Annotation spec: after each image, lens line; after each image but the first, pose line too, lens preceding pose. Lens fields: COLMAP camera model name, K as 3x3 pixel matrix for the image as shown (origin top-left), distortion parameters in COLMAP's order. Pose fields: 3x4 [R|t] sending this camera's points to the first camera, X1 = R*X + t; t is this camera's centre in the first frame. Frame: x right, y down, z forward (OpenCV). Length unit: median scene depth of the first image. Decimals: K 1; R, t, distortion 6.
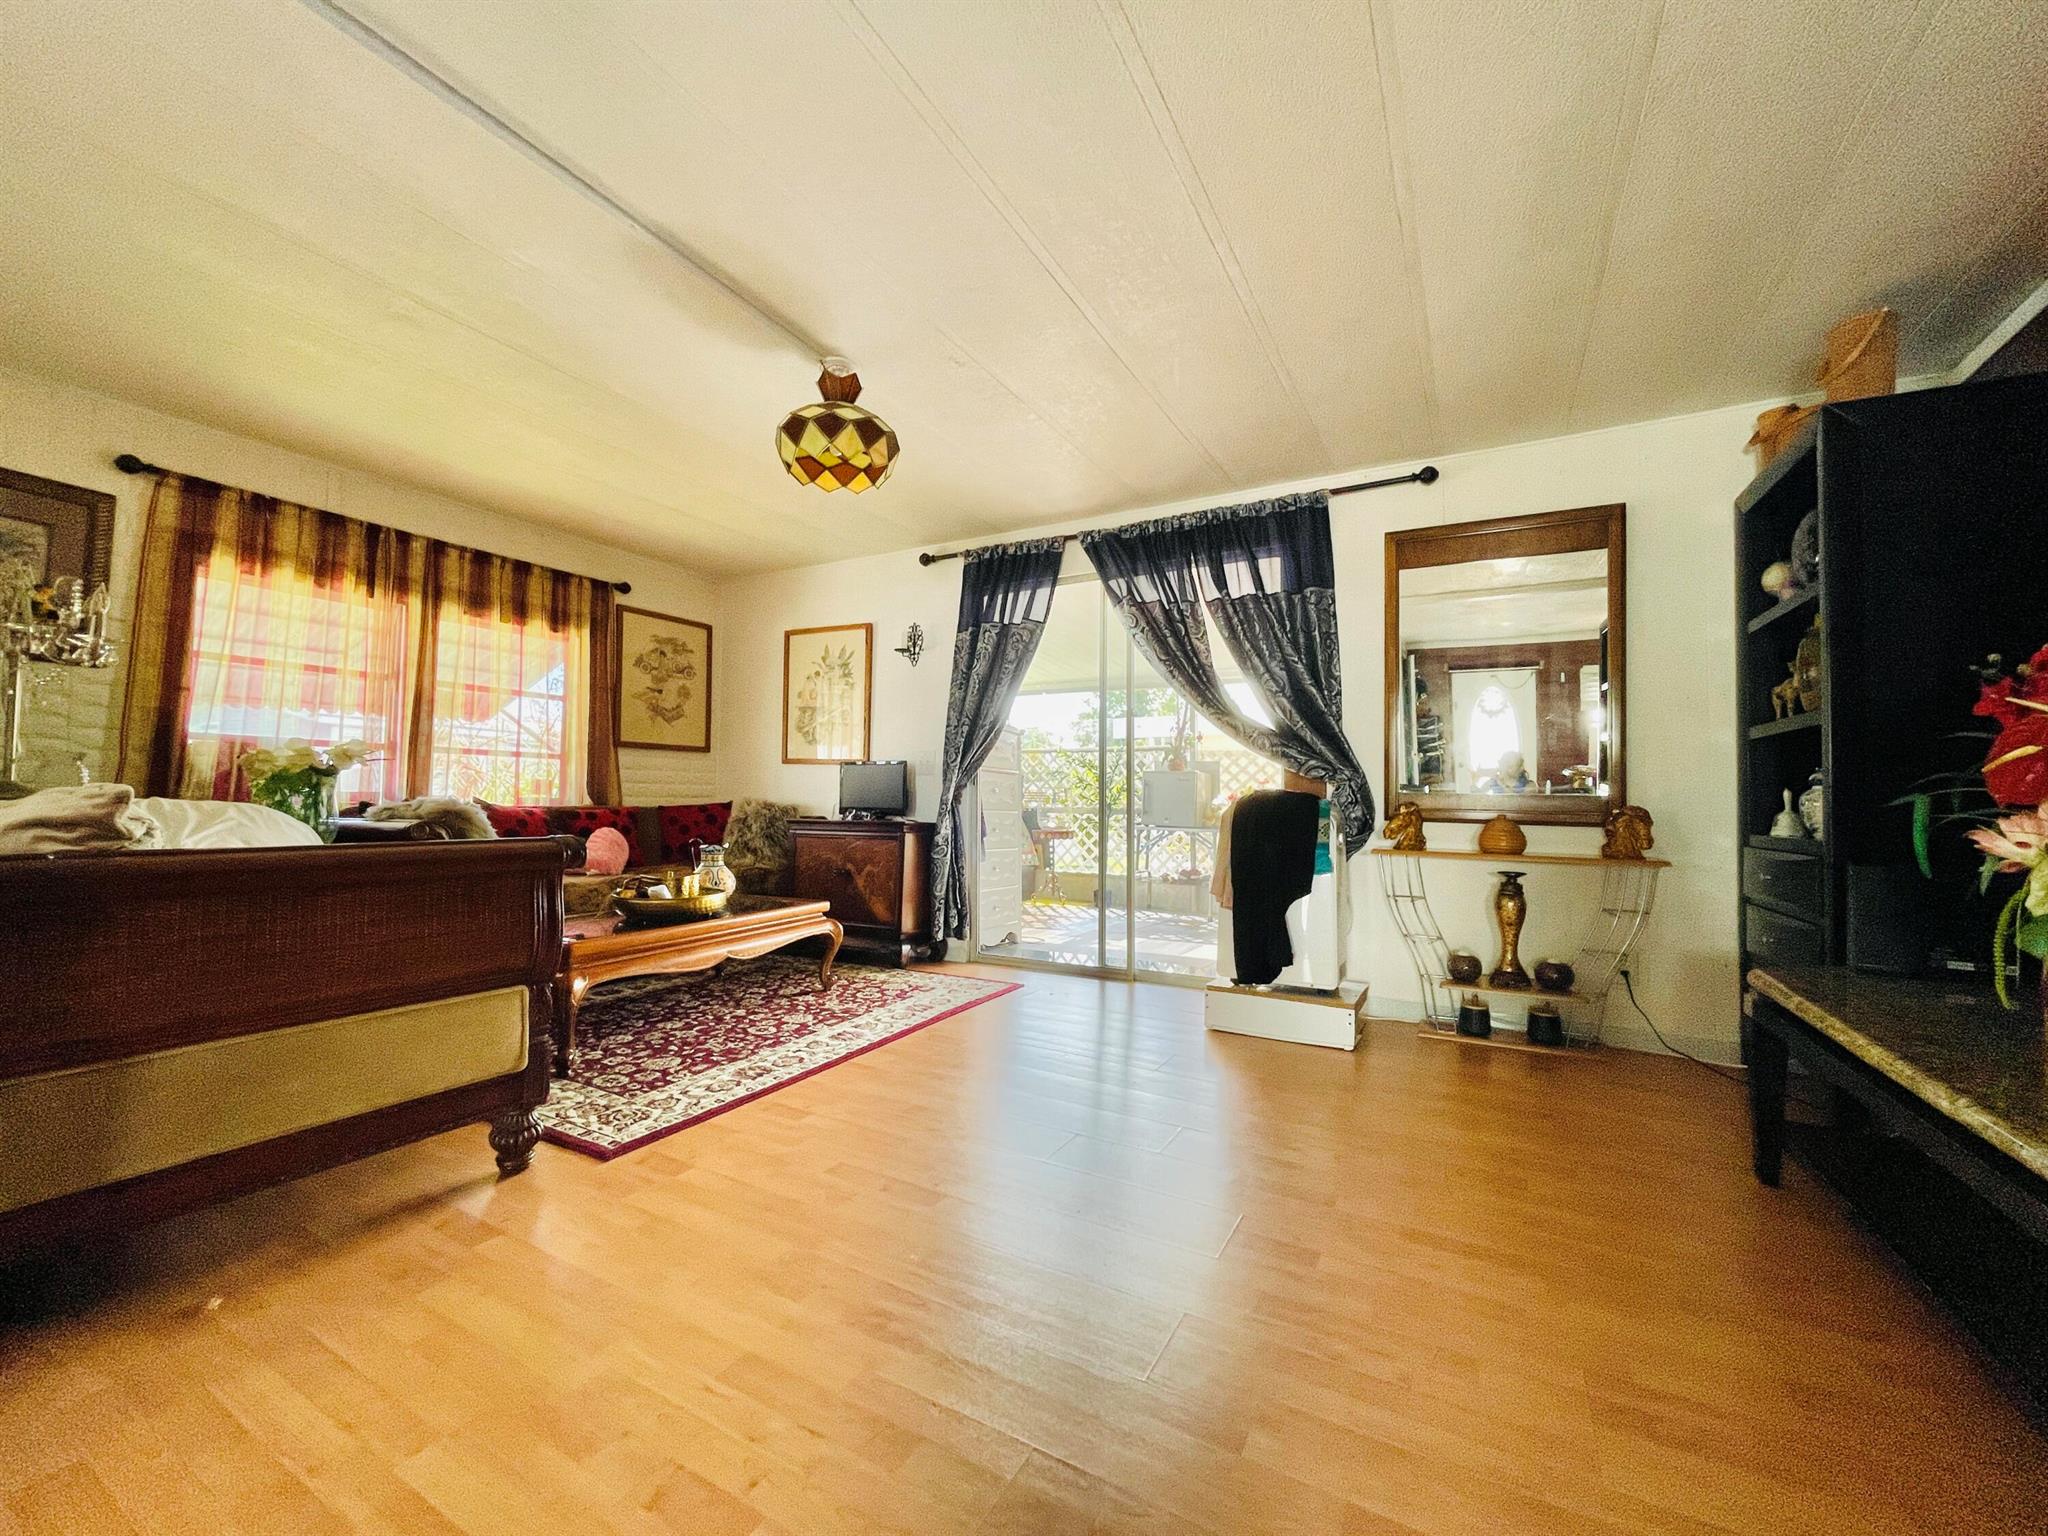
lens RADIAL K [[829.4, 0, 1005.8], [0, 829.4, 768.3], [0, 0, 1]] dist [-0.001164, -0.000194]
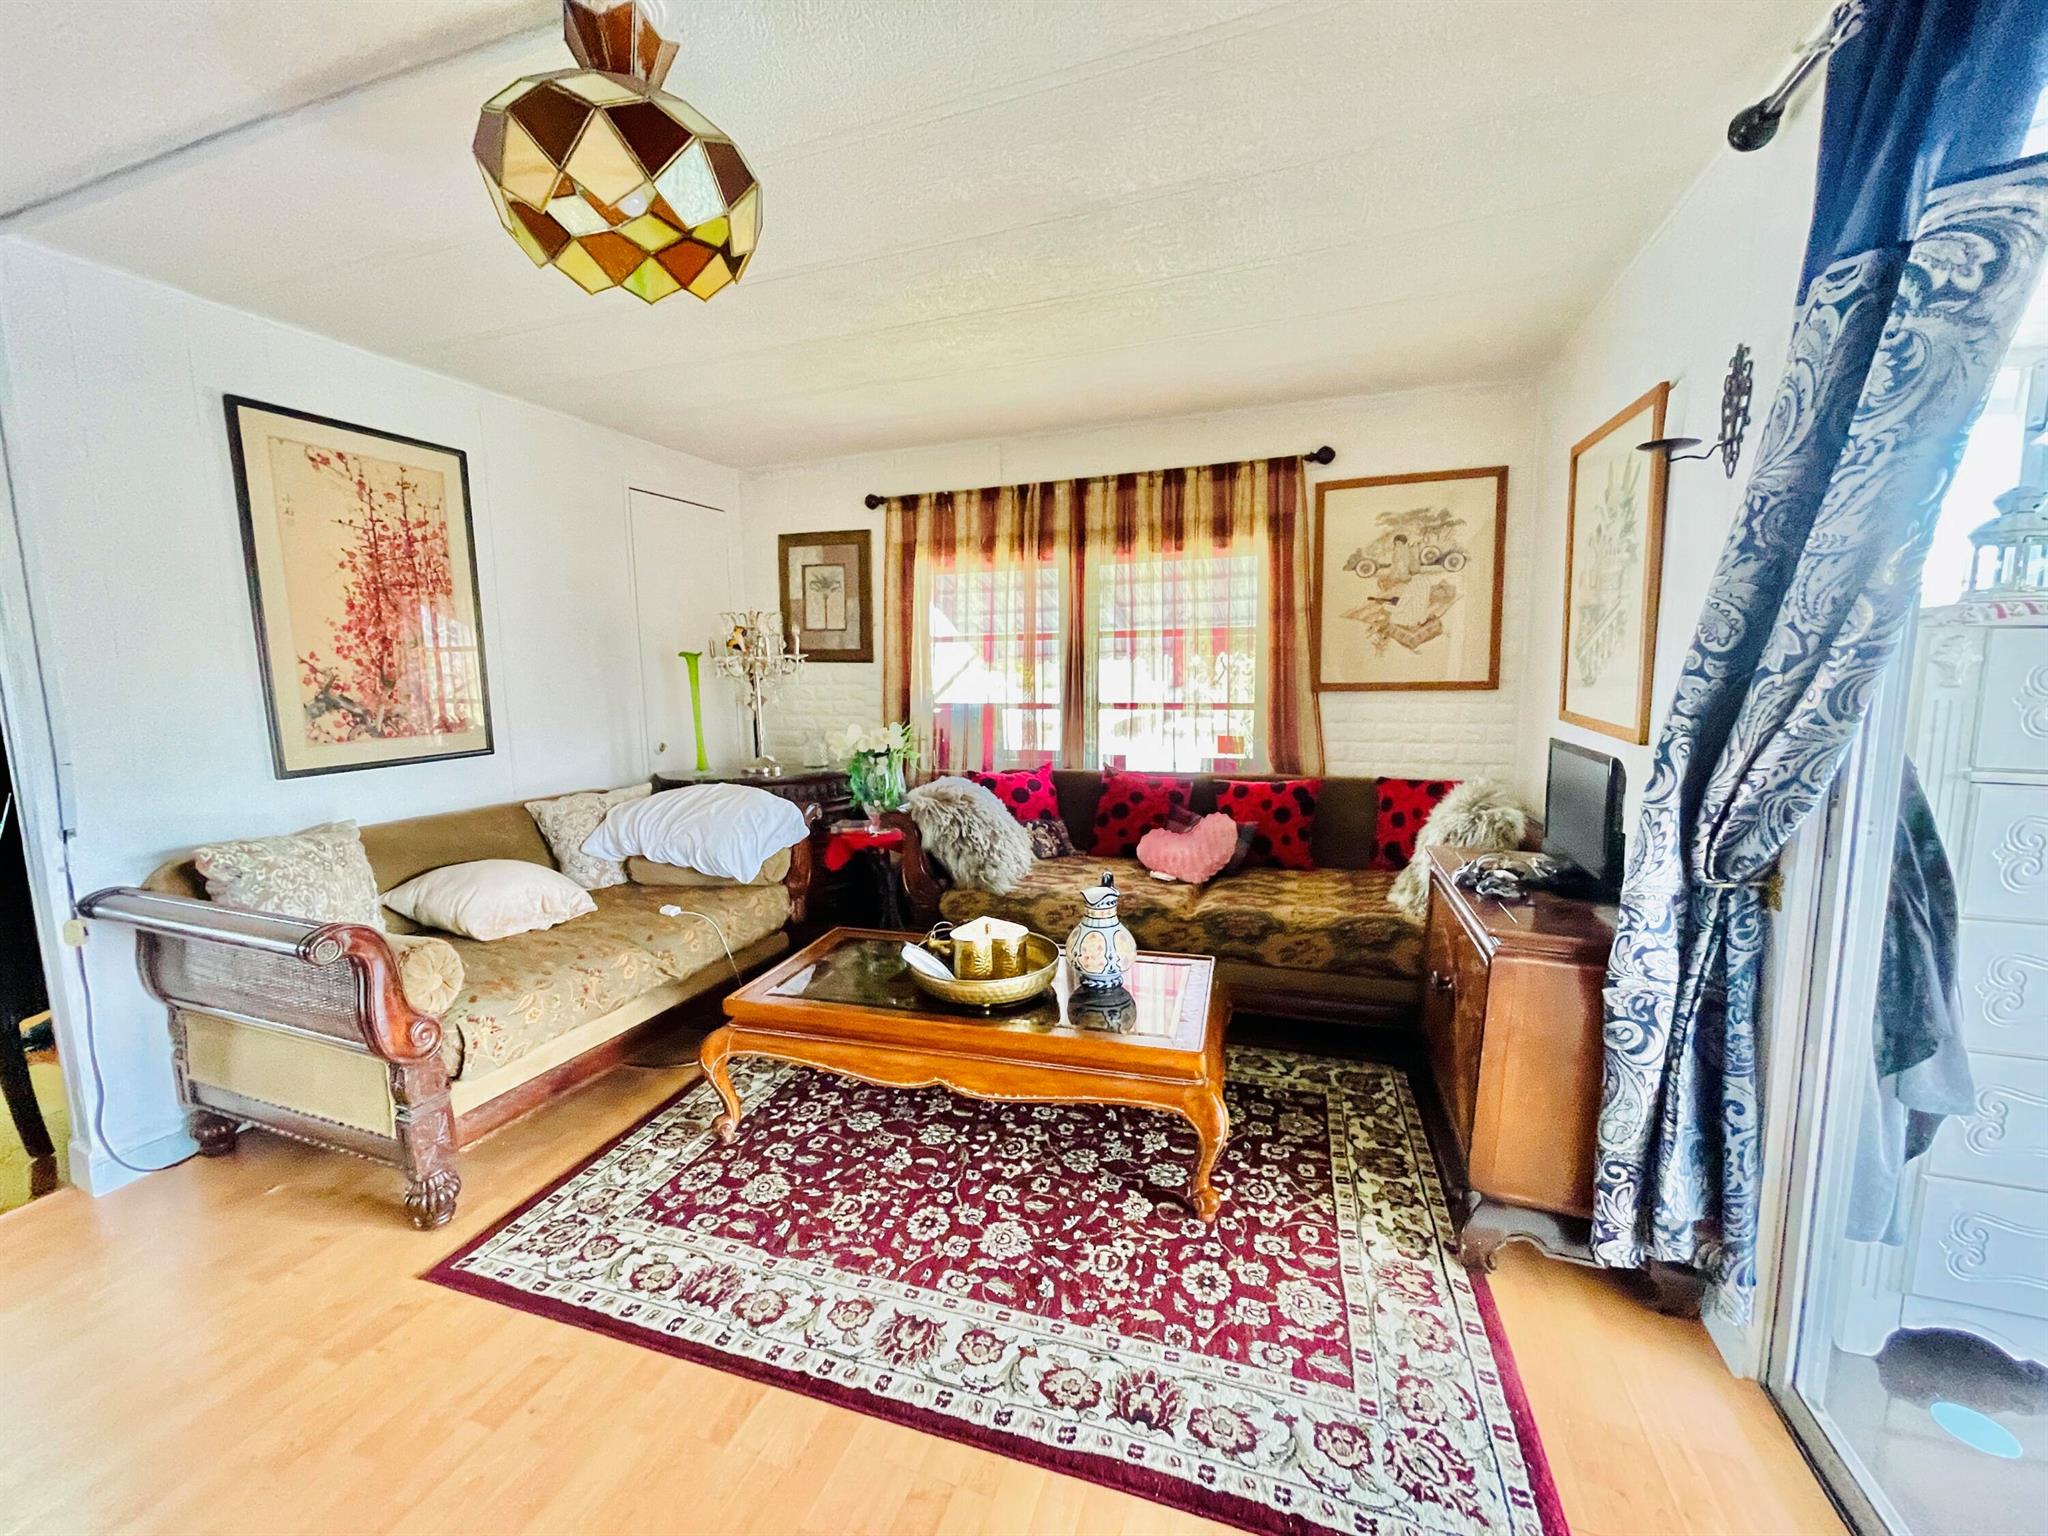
lens RADIAL K [[829.4, 0, 1005.8], [0, 829.4, 768.3], [0, 0, 1]] dist [-0.001164, -0.000194]
pose [[0.168168, 0.109377, -0.979671, 0.240226], [0.058878, 0.990936, 0.120742, -0.080407], [0.983998, -0.077986, 0.160204, 0.801825]]
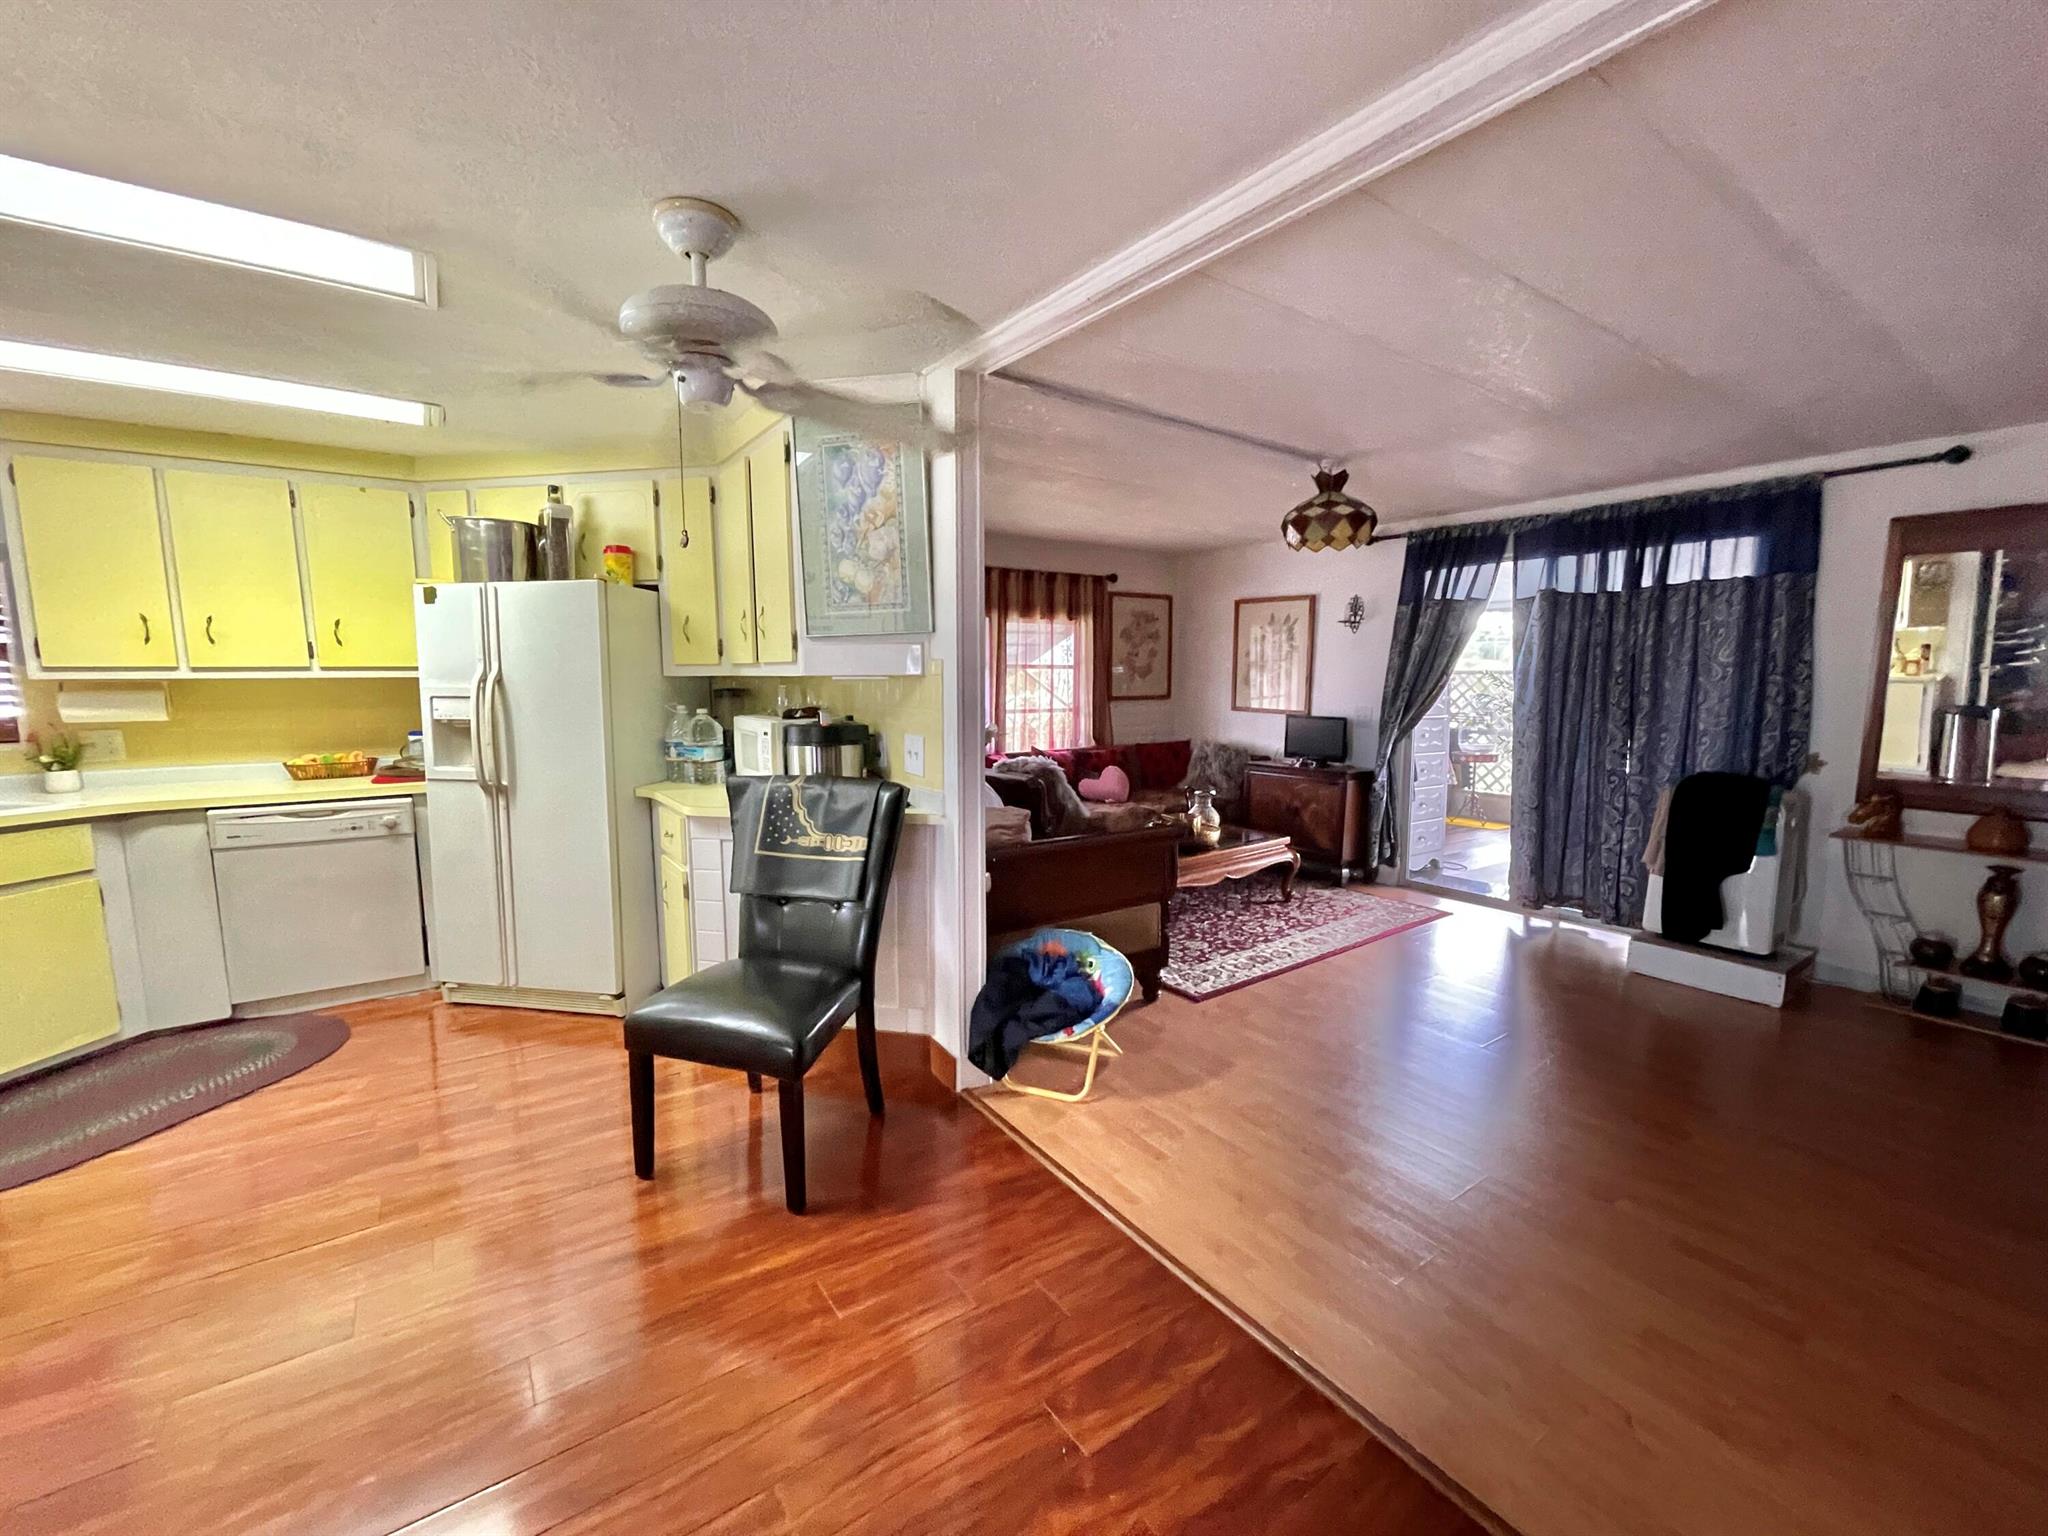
lens RADIAL K [[829.4, 0, 1005.8], [0, 829.4, 768.3], [0, 0, 1]] dist [-0.001164, -0.000194]
pose [[0.903647, 0.036991, -0.426677, -0.062125], [0.026323, 0.989582, 0.141540, -0.143942], [0.427467, -0.139134, 0.893260, -0.353009]]
